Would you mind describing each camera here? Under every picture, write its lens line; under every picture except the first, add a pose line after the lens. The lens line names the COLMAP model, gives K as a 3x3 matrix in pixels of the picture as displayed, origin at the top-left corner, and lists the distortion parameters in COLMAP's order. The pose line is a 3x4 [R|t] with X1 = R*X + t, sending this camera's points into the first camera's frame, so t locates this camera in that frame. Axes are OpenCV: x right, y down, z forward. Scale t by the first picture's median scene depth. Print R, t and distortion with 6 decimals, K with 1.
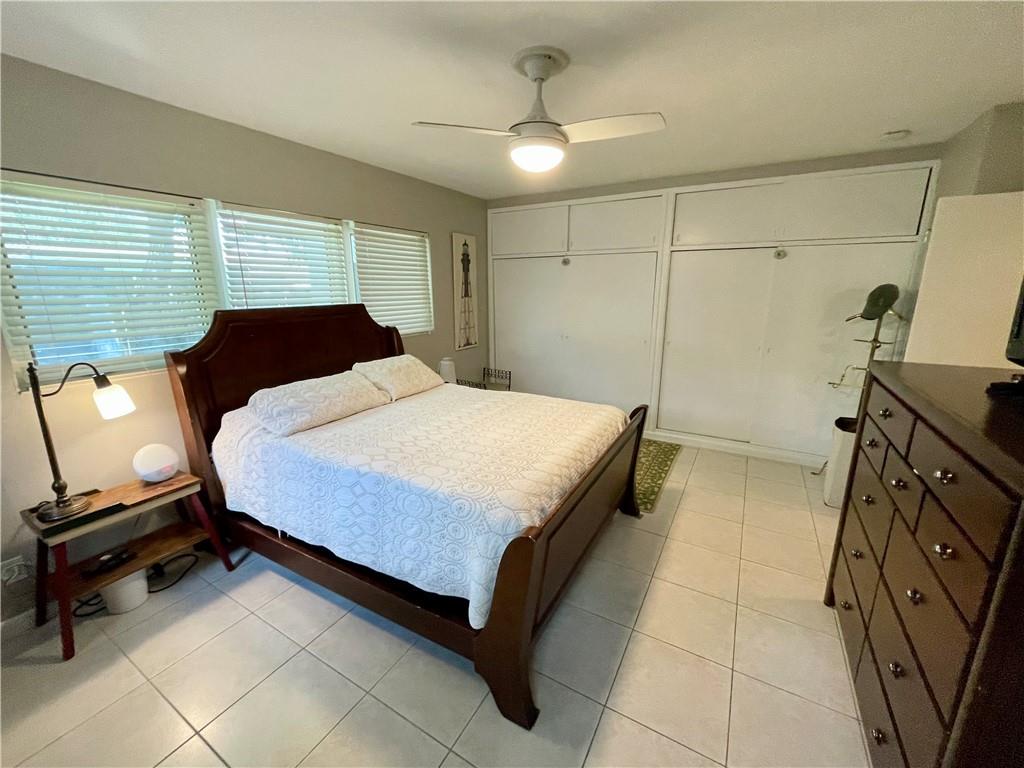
lens RADIAL K [[412.0, 0, 512.8], [0, 412.0, 383.2], [0, 0, 1]] dist [-0.002274, -0.000377]
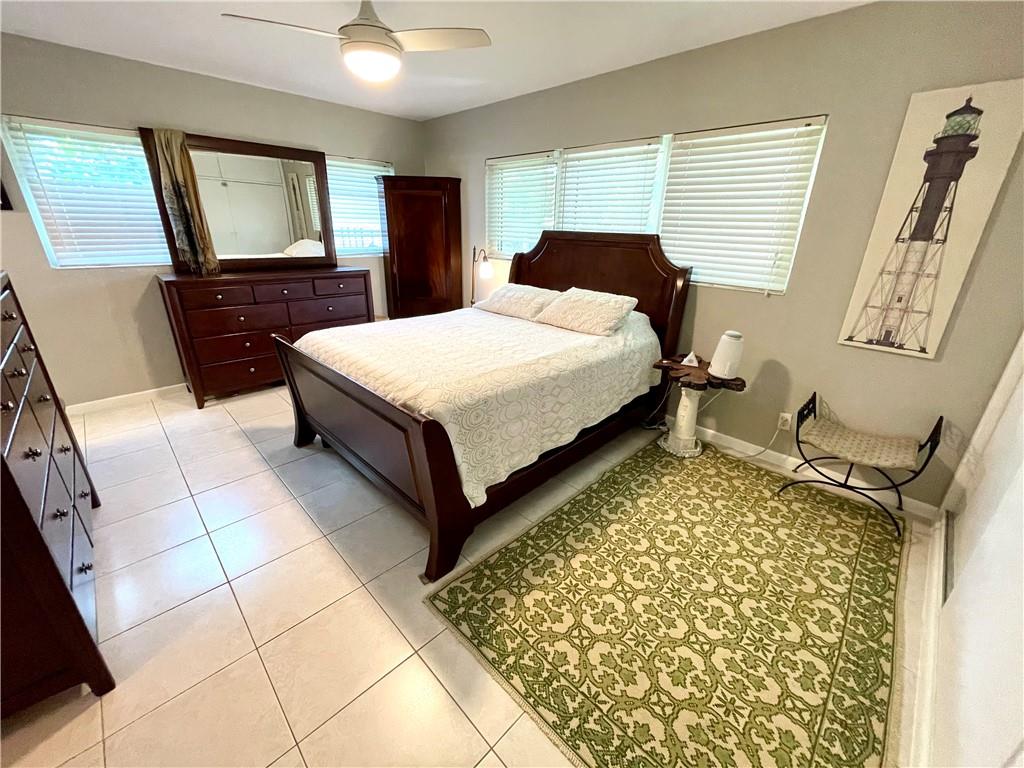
lens RADIAL K [[412.0, 0, 512.8], [0, 412.0, 383.2], [0, 0, 1]] dist [-0.002274, -0.000377]
pose [[-0.263807, 0.349113, -0.899181, 0.517687], [-0.240128, 0.879086, 0.411761, -0.168207], [0.934208, 0.324544, -0.148078, 0.784469]]
